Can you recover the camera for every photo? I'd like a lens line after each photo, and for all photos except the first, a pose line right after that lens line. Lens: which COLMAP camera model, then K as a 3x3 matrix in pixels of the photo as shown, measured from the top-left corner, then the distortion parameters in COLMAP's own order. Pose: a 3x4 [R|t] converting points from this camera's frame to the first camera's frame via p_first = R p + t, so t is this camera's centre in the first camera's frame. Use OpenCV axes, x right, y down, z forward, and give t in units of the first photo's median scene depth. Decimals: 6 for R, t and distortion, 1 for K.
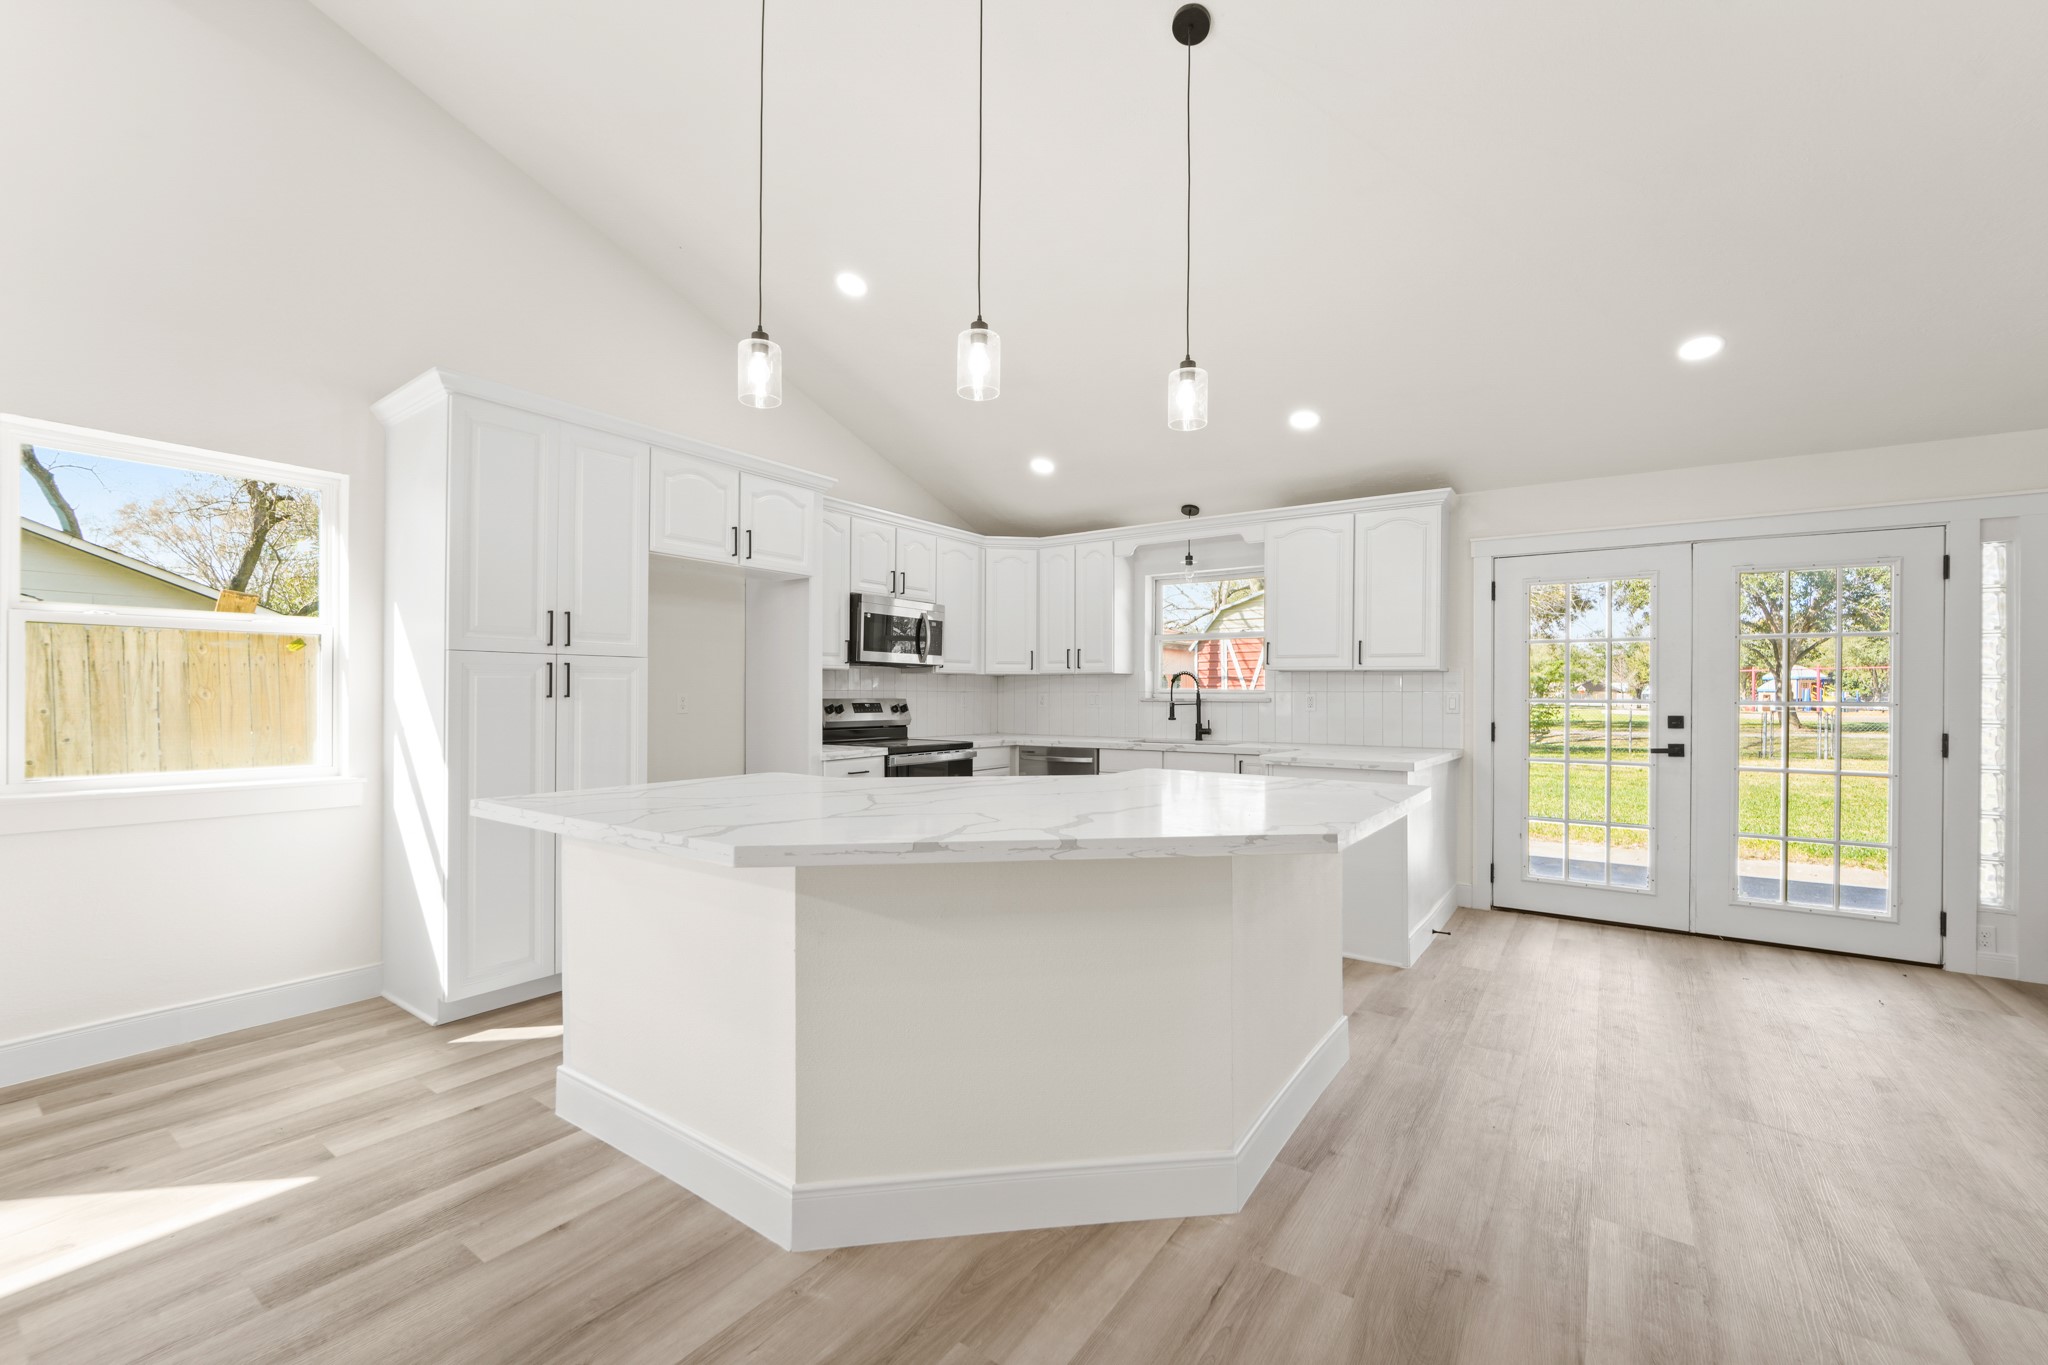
lens RADIAL K [[840.7, 0, 1019.1], [0, 840.7, 686.5], [0, 0, 1]] dist [-0.011905, 0.000691]
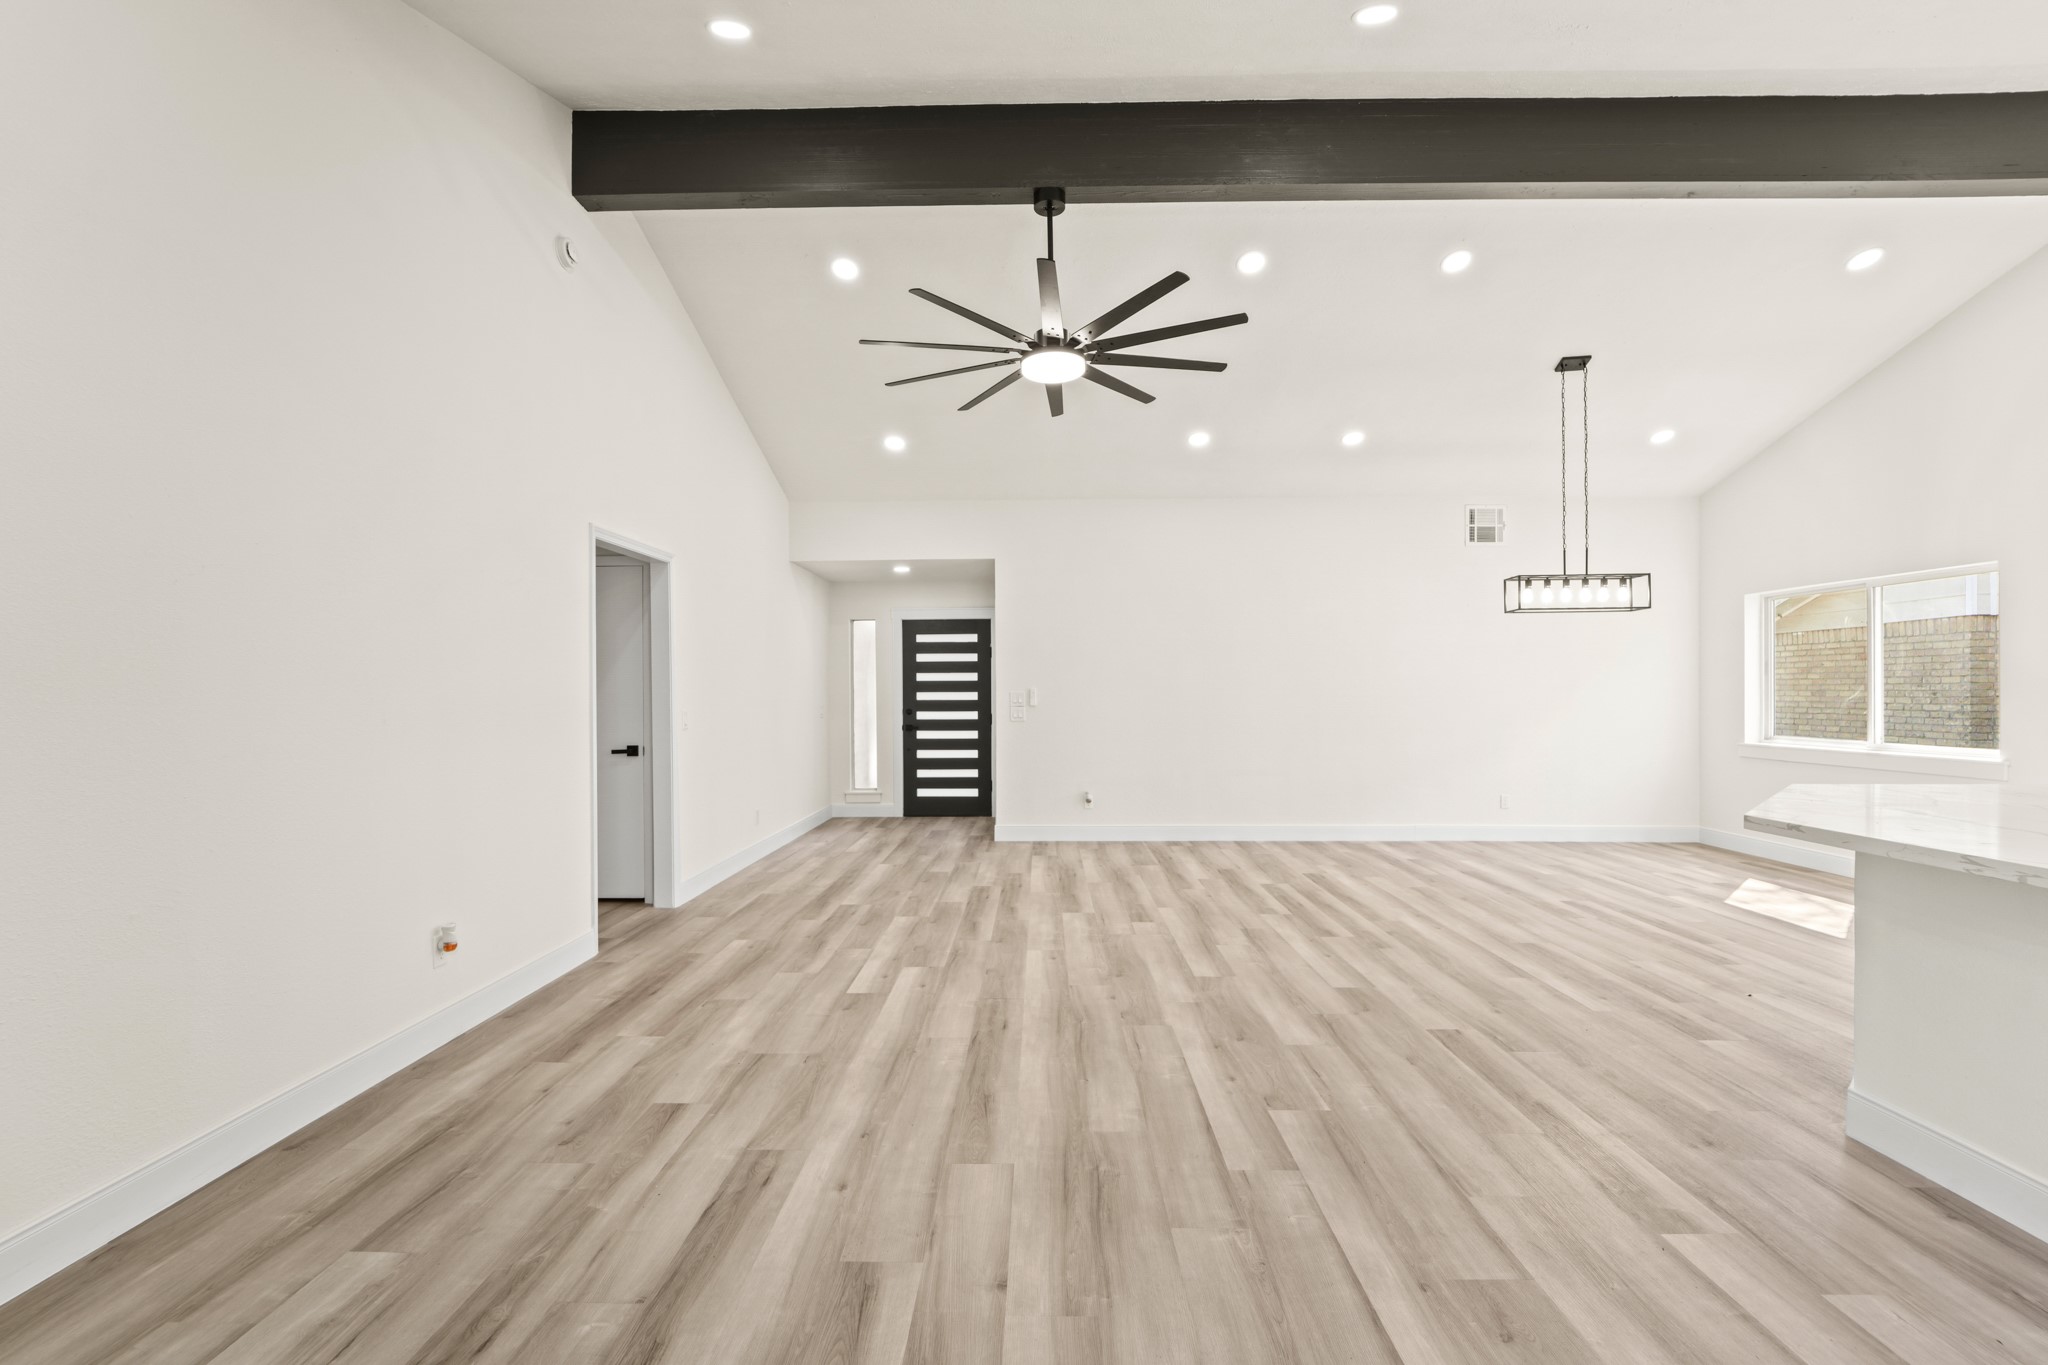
lens RADIAL K [[840.7, 0, 1020.8], [0, 840.7, 683.7], [0, 0, 1]] dist [-0.011905, 0.000691]
pose [[-0.832367, -0.006966, -0.554181, 0.797194], [0.005244, 0.999777, -0.020443, -0.009070], [0.554200, -0.019922, -0.832145, 0.548379]]
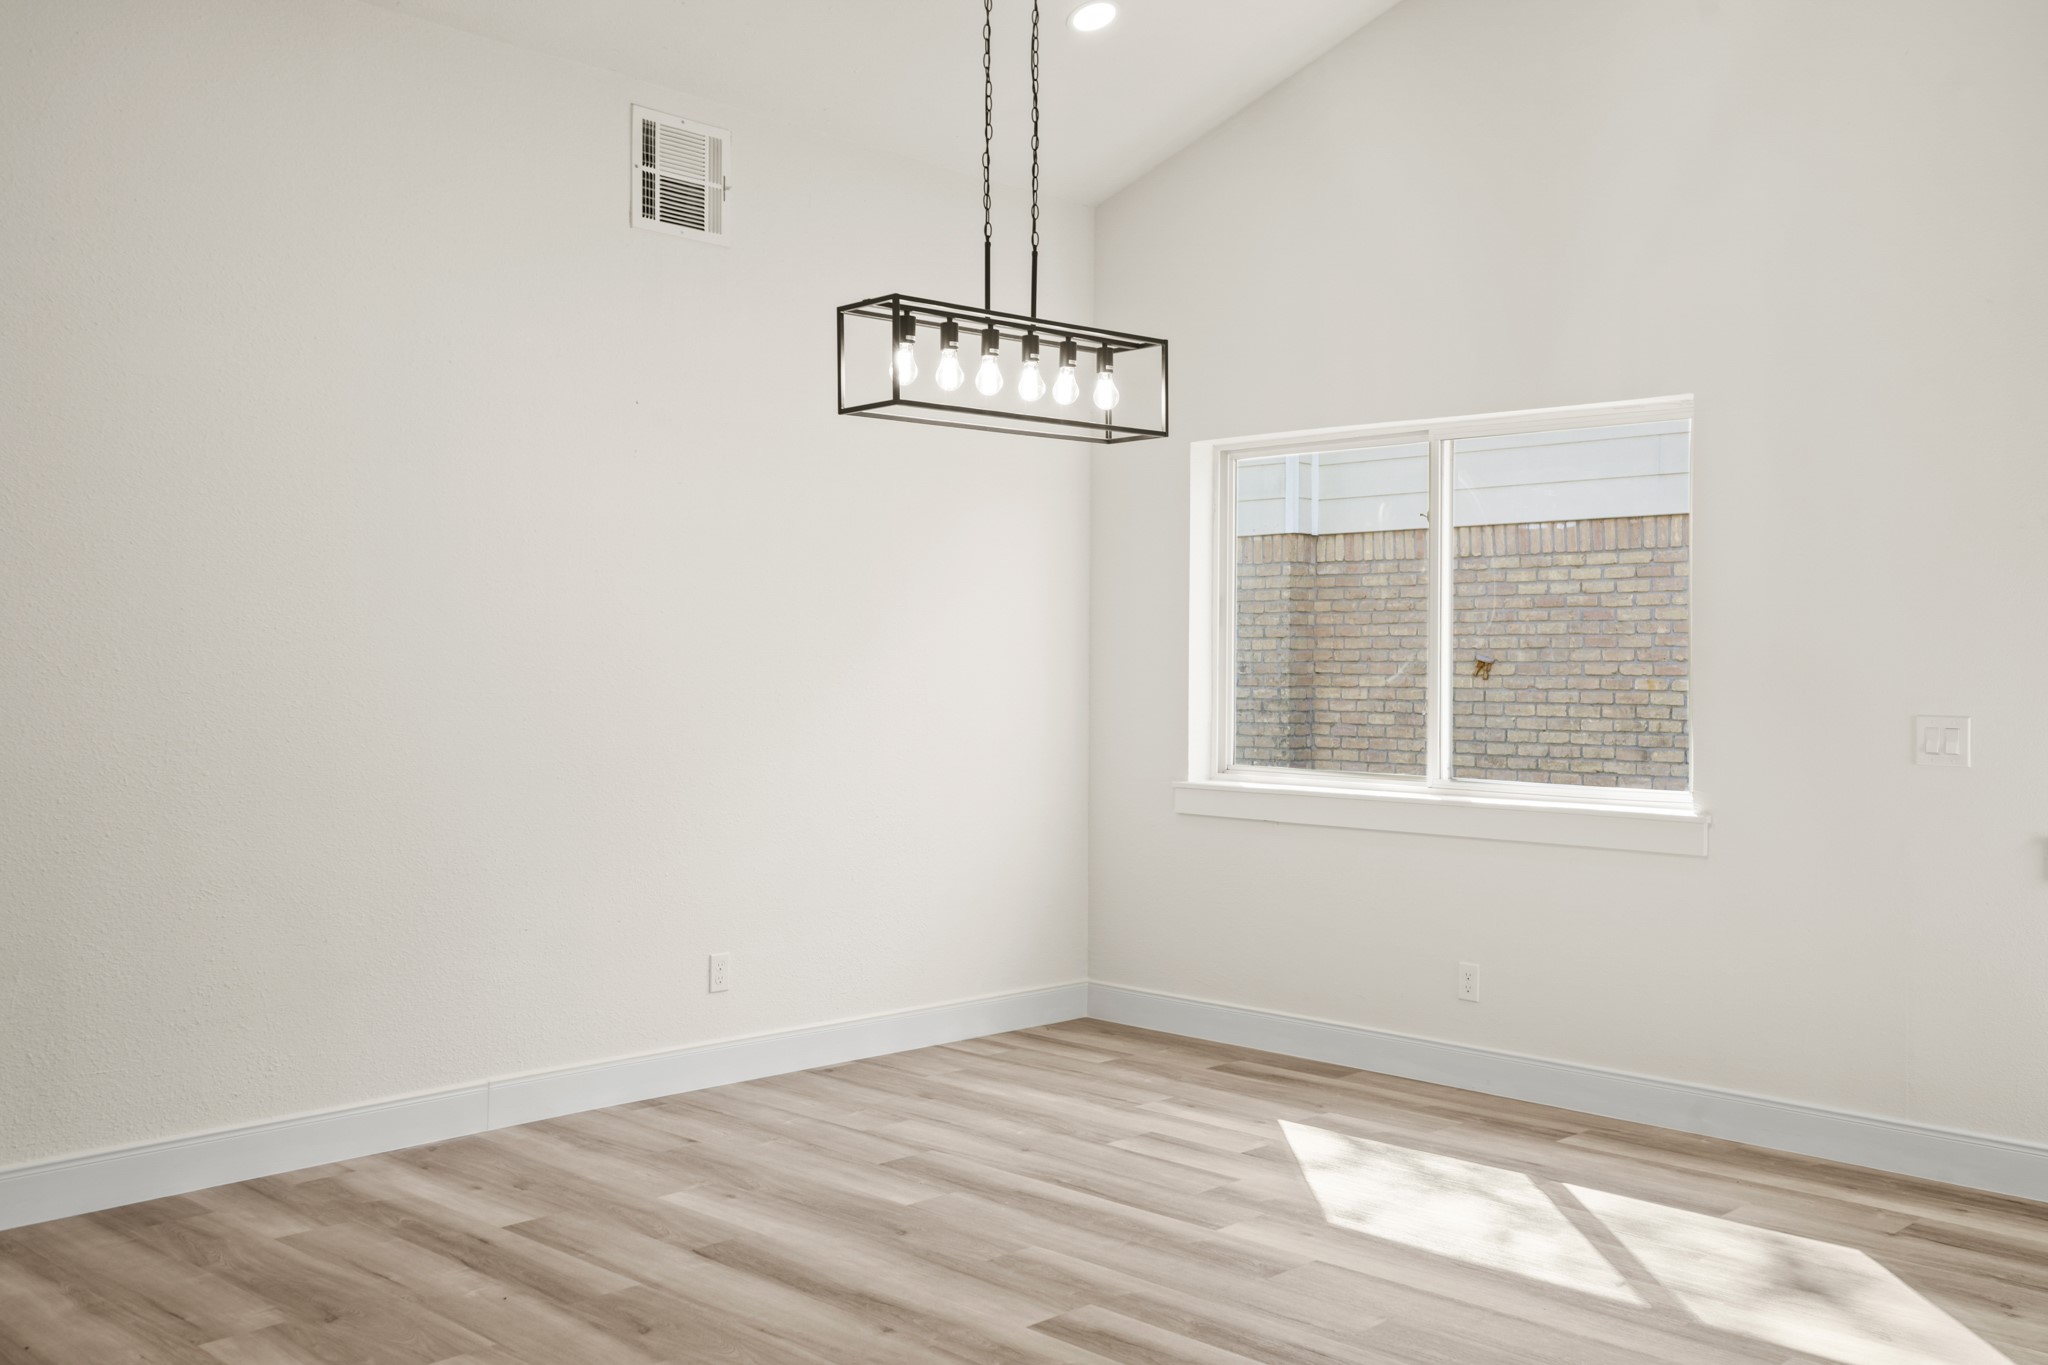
lens RADIAL K [[1870.2, 0, 1031.4], [0, 1870.2, 667.1], [0, 0, 1]] dist [0.013077, 0.000000]
pose [[-0.153922, -0.000190, -0.988083, 0.377491], [0.003129, 0.999995, -0.000680, -0.015905], [0.988078, -0.003196, -0.153921, 0.153617]]
